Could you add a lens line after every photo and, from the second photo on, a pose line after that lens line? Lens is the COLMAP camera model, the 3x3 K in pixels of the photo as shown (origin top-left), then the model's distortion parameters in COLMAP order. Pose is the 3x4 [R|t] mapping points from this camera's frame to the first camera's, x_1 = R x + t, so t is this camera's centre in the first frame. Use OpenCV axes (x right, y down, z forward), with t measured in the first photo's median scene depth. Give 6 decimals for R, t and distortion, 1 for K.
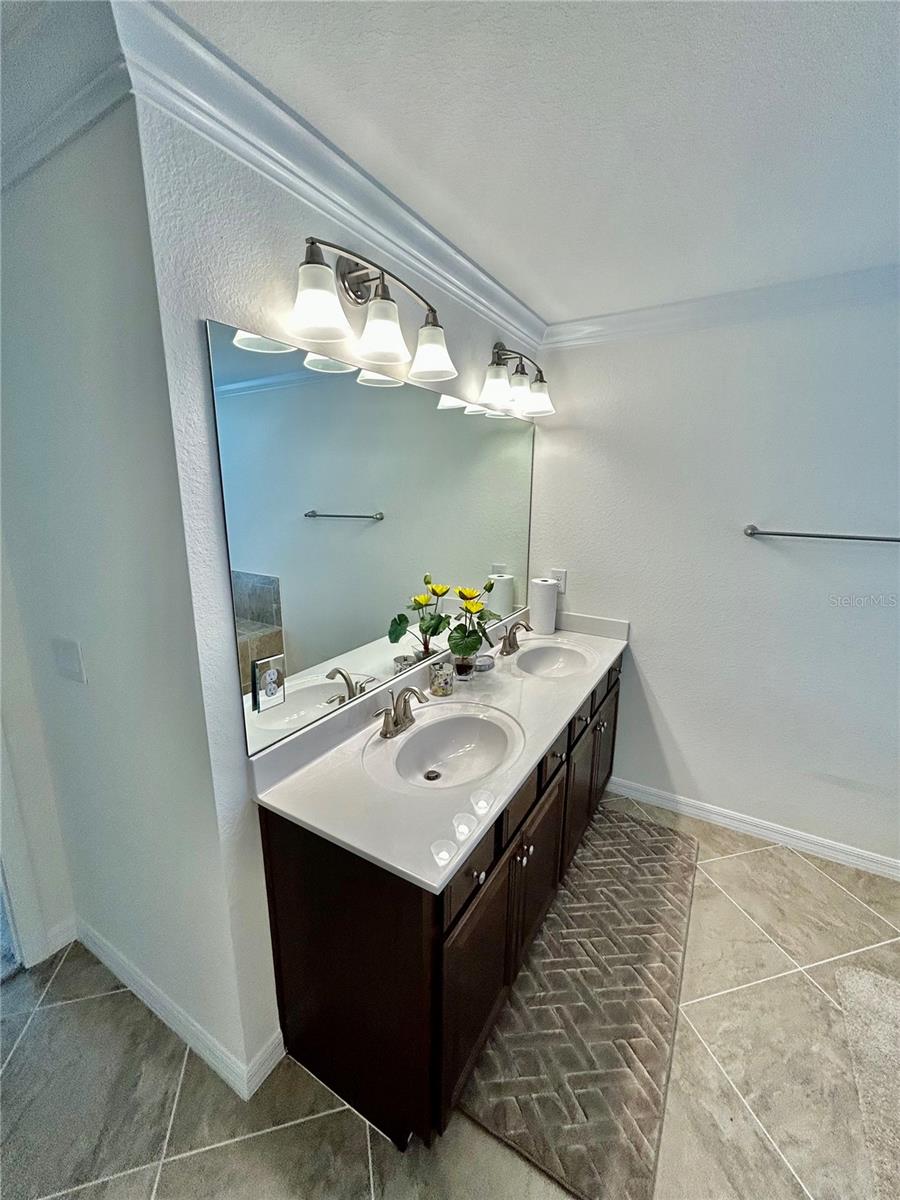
lens RADIAL K [[485.3, 0, 451.2], [0, 485.3, 597.2], [0, 0, 1]] dist [0.003509, 0.000258]
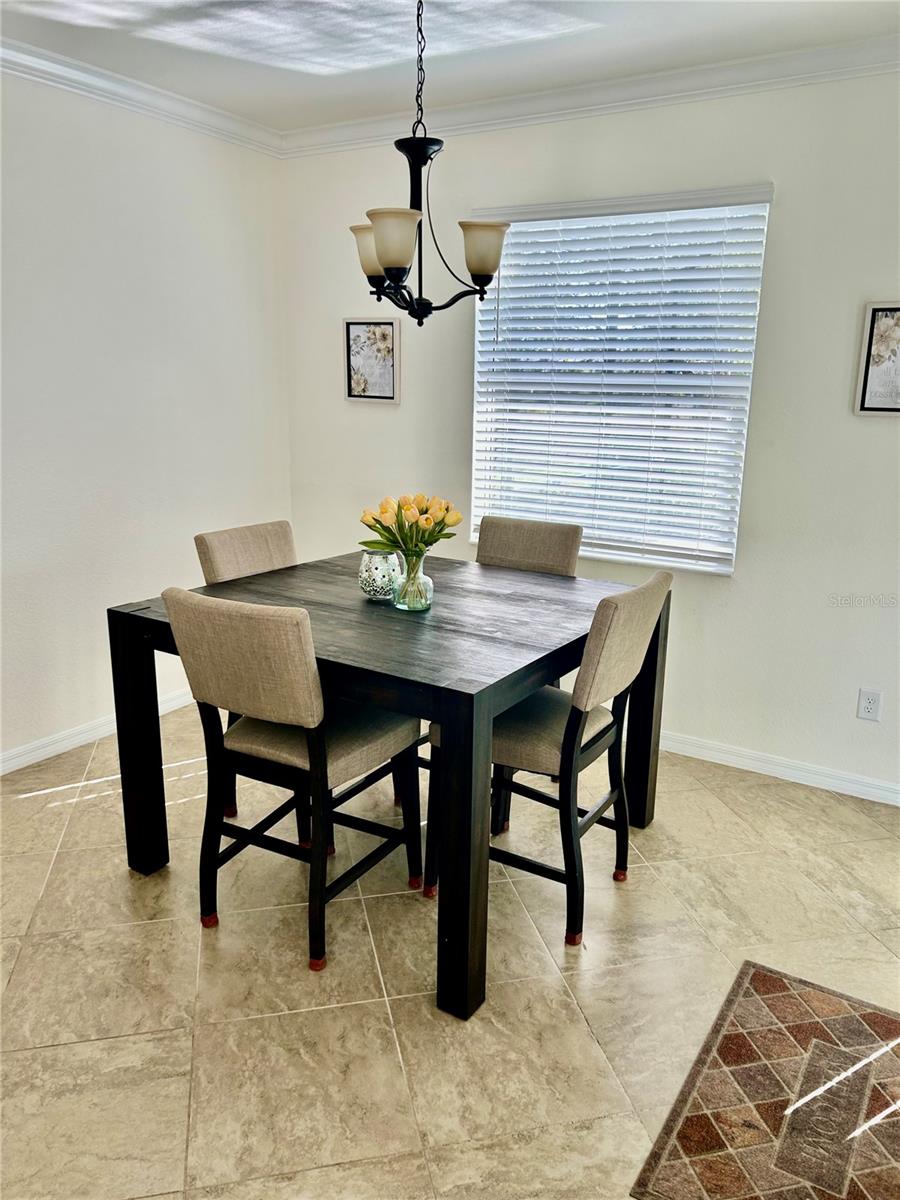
lens RADIAL K [[904.9, 0, 451.6], [0, 904.9, 601.5], [0, 0, 1]] dist [0.032119, -0.024009]
pose [[0.009230, -0.254976, 0.966903, -0.748357], [0.216796, 0.944456, 0.246987, -0.090224], [-0.976173, 0.207341, 0.063995, 0.453250]]
